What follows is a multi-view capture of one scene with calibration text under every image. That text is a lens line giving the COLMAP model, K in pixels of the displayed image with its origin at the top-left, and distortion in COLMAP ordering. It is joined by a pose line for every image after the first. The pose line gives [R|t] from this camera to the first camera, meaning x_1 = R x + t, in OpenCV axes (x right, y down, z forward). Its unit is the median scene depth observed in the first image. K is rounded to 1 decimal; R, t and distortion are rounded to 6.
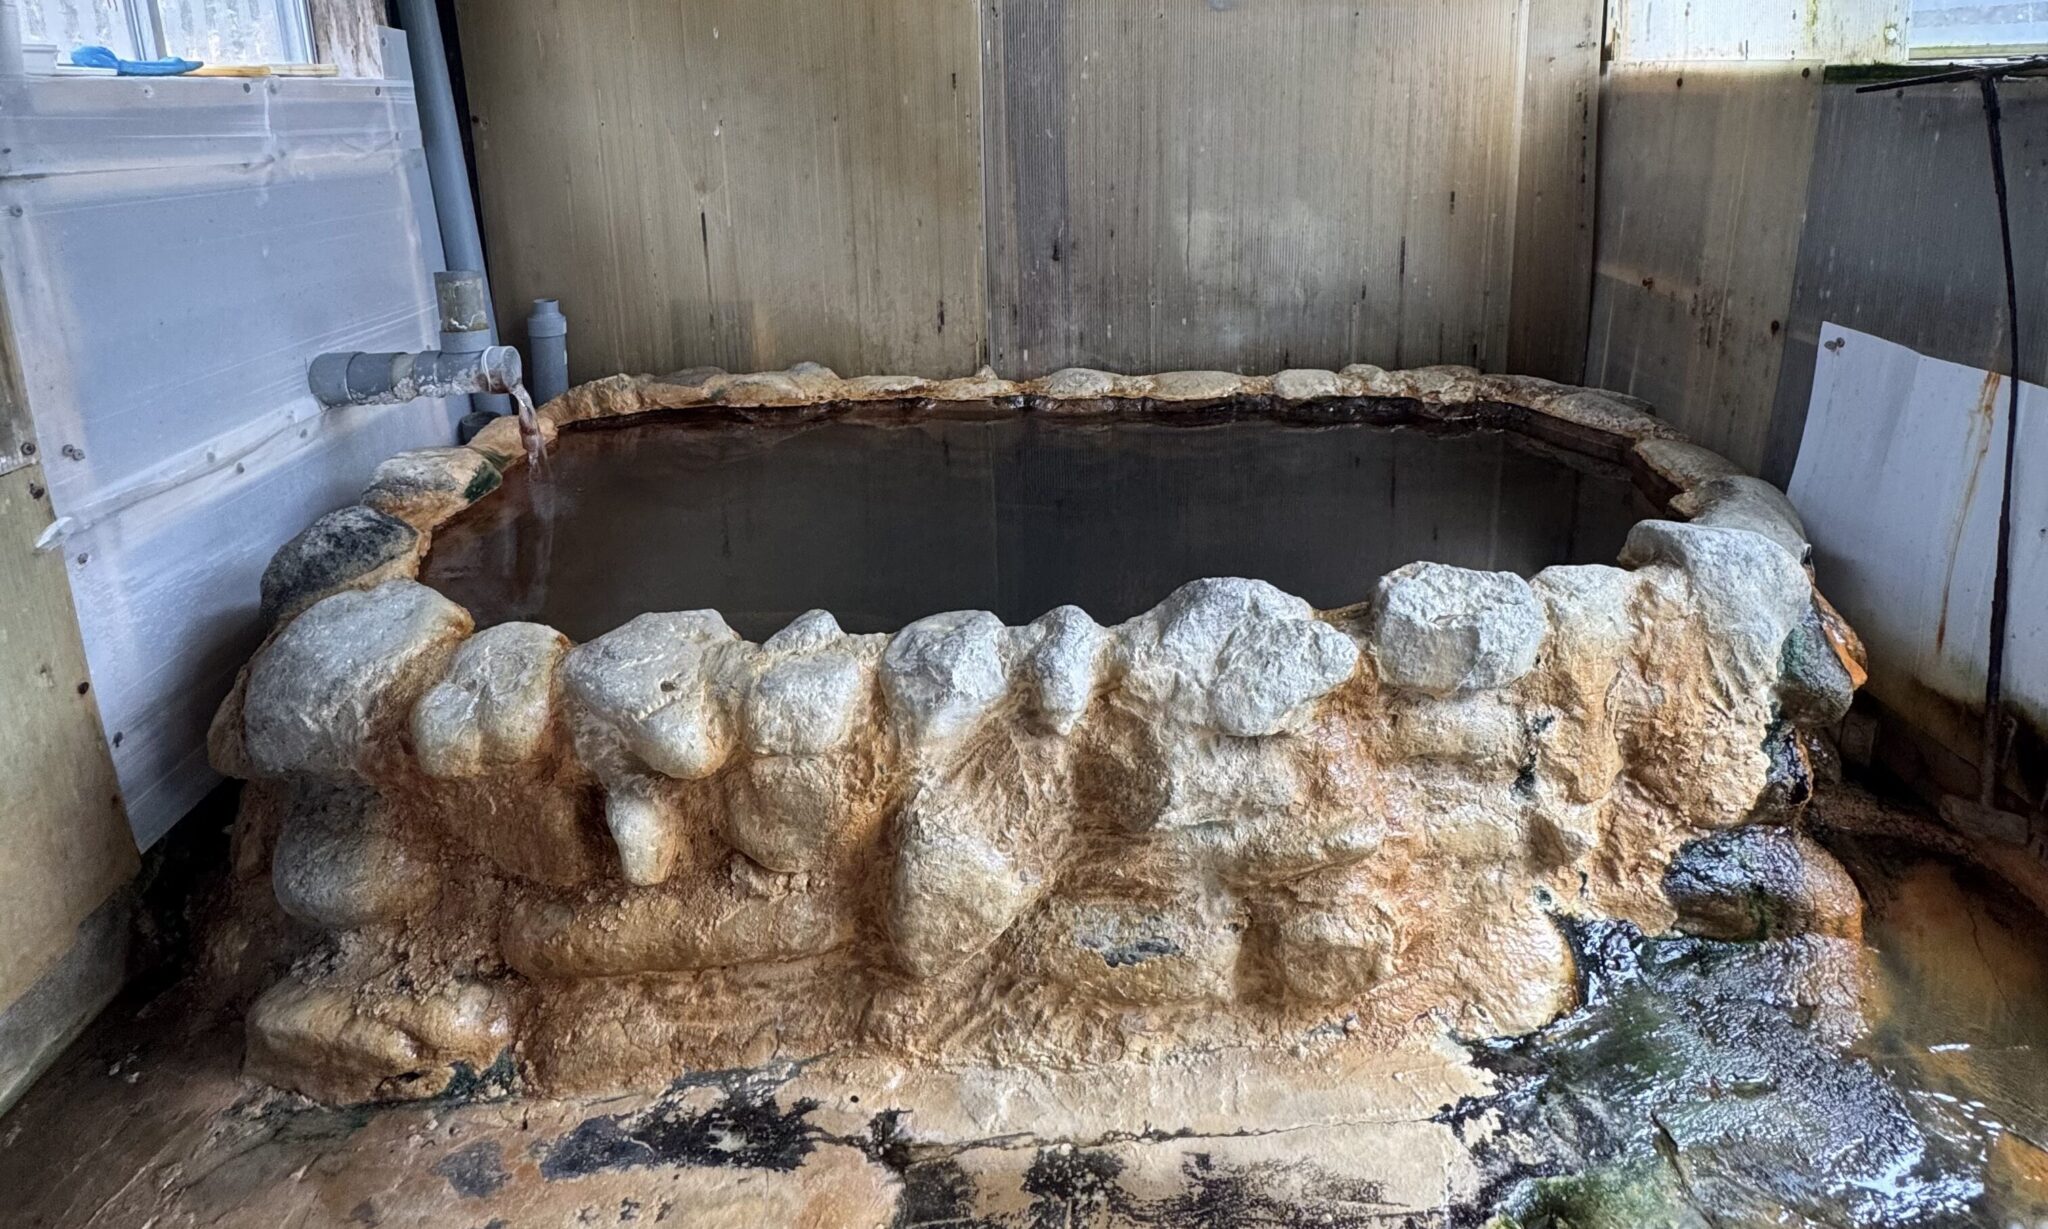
lens RADIAL K [[1084.6, 0, 1029.1], [0, 1084.6, 309.6], [0, 0, 1]] dist [0.004230, -0.000351]
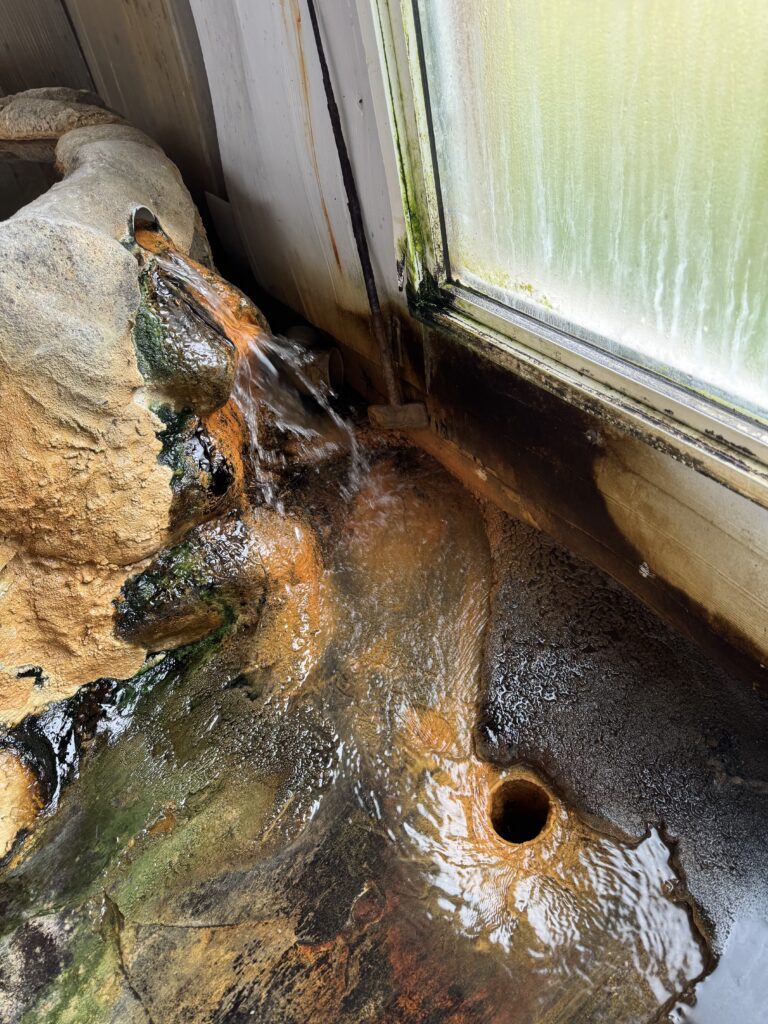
lens RADIAL K [[729.3, 0, 385.0], [0, 729.3, 504.9], [0, 0, 1]] dist [0.045252, -0.072368]
pose [[0.829799, -0.460514, 0.315217, 0.628581], [0.256178, 0.816144, 0.517959, 0.171645], [-0.495789, -0.349050, 0.795209, 0.424449]]
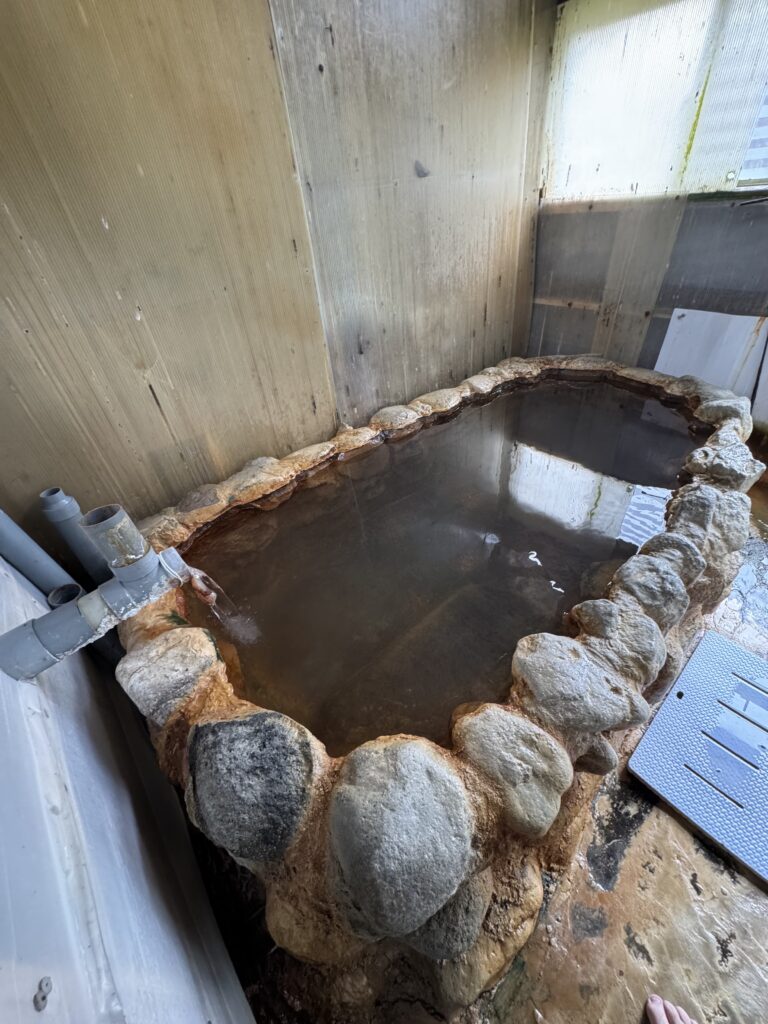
lens RADIAL K [[410.6, 0, 385.0], [0, 410.6, 509.5], [0, 0, 1]] dist [0.000372, 0.000379]
pose [[0.757178, -0.437169, 0.485349, -0.691718], [0.206378, 0.865071, 0.457232, -0.223177], [-0.619749, -0.246040, 0.745235, 0.722545]]
